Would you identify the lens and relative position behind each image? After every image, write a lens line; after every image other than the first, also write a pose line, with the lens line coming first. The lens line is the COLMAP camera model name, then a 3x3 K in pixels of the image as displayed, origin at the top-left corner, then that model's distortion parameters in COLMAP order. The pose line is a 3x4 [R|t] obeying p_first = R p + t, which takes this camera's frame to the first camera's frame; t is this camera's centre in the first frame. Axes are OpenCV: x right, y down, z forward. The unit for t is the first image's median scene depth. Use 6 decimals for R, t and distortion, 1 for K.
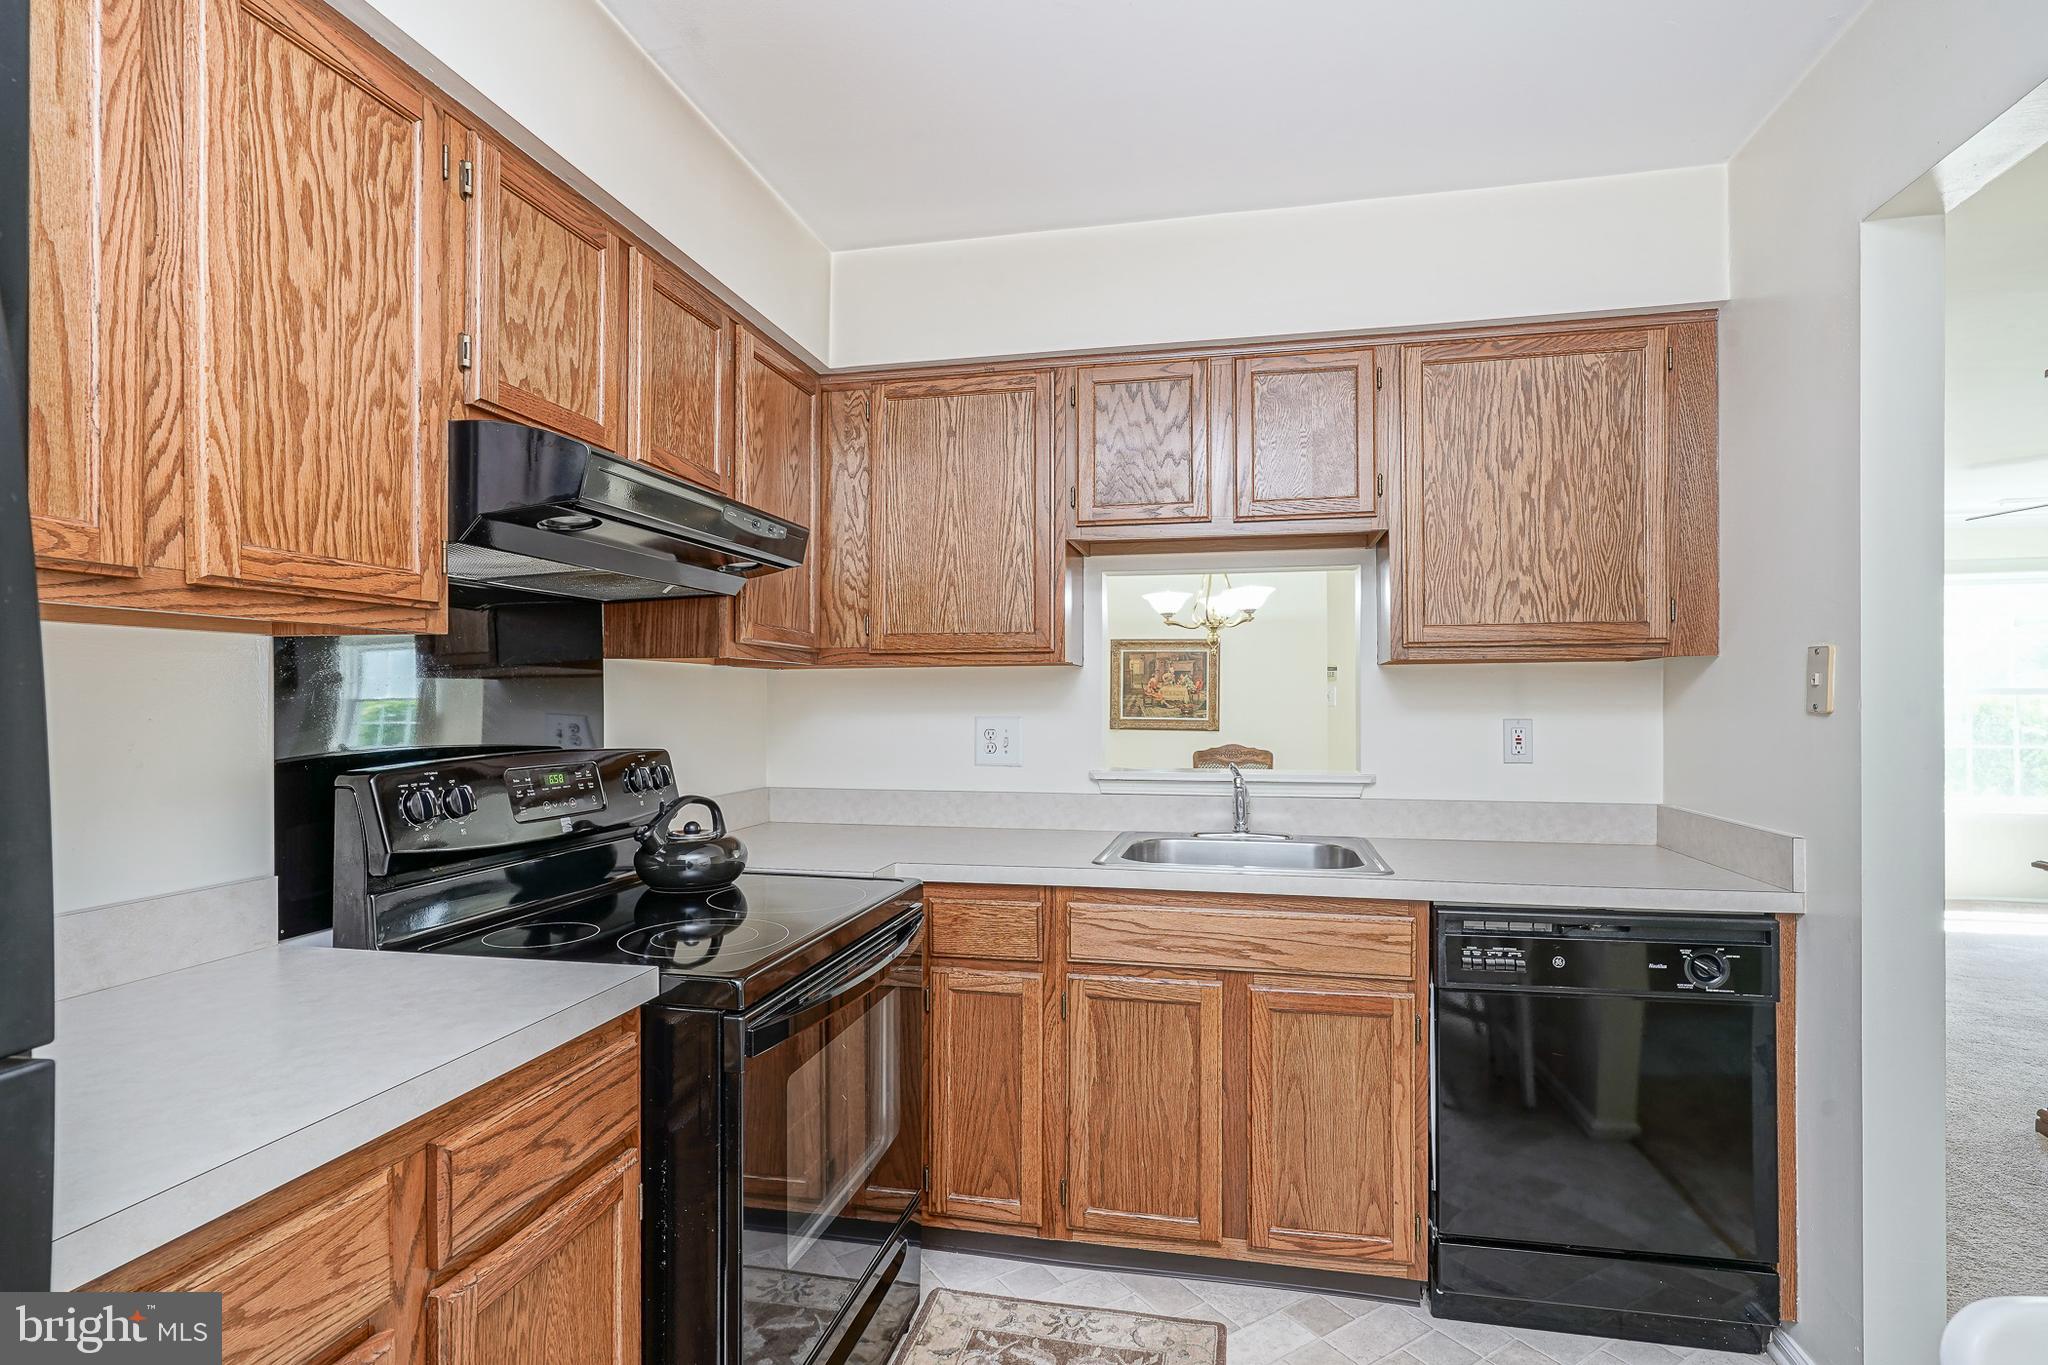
lens RADIAL K [[998.6, 0, 1035.8], [0, 998.6, 686.9], [0, 0, 1]] dist [-0.003450, 0.000161]
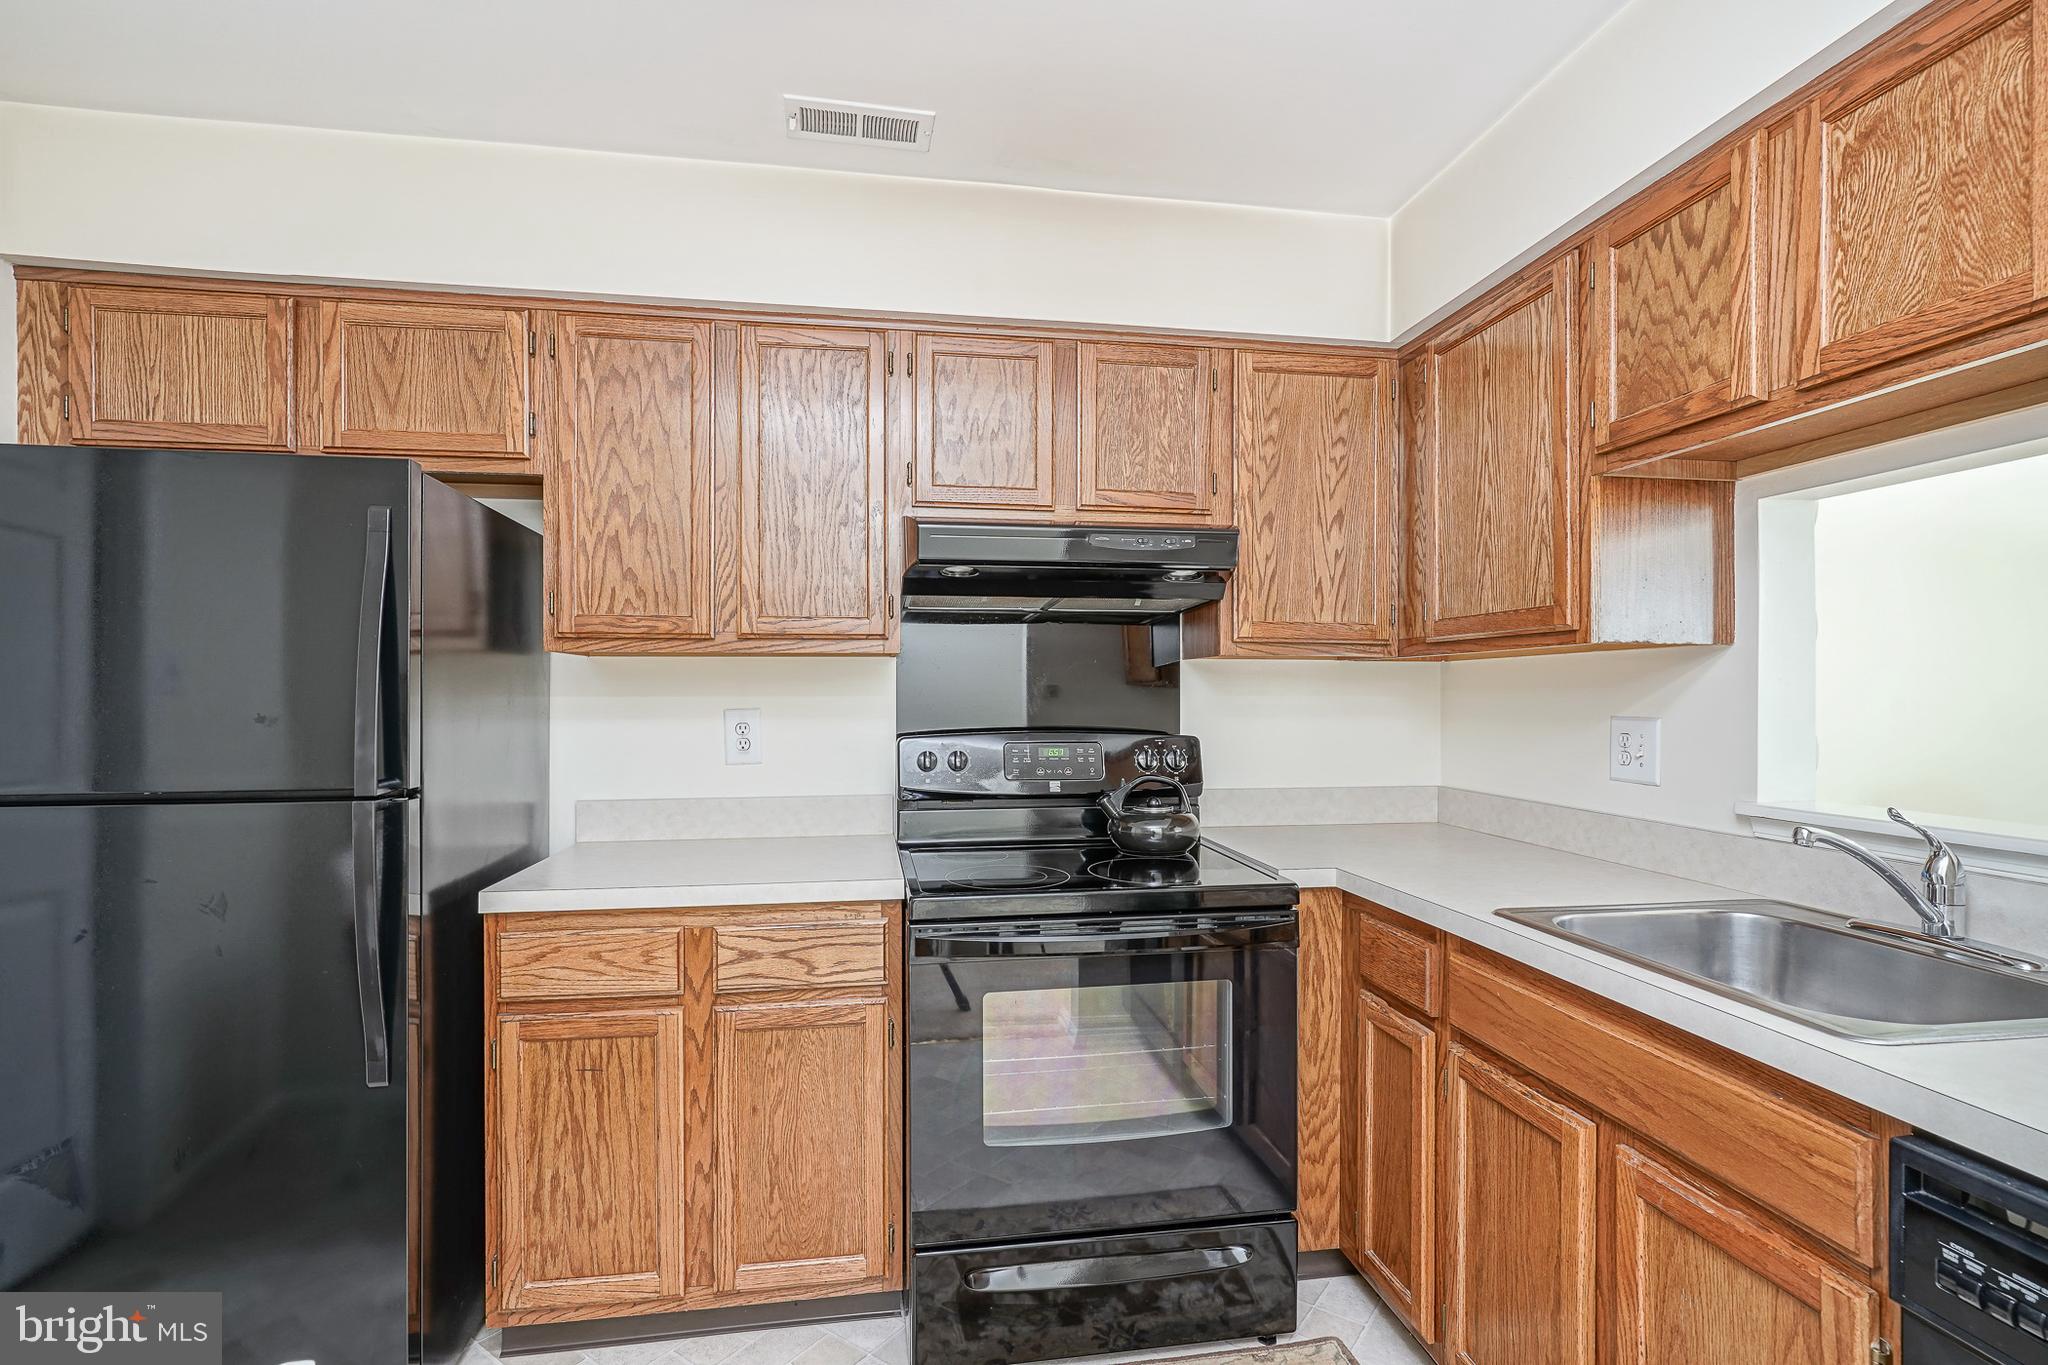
lens RADIAL K [[981.2, 0, 1024.0], [0, 981.2, 682.5], [0, 0, 1]] dist [-0.010738, 0.000174]
pose [[0.353994, -0.010260, -0.935191, 0.683228], [0.012268, 0.999905, -0.006326, 0.004515], [0.935167, -0.009234, 0.354086, 0.445981]]
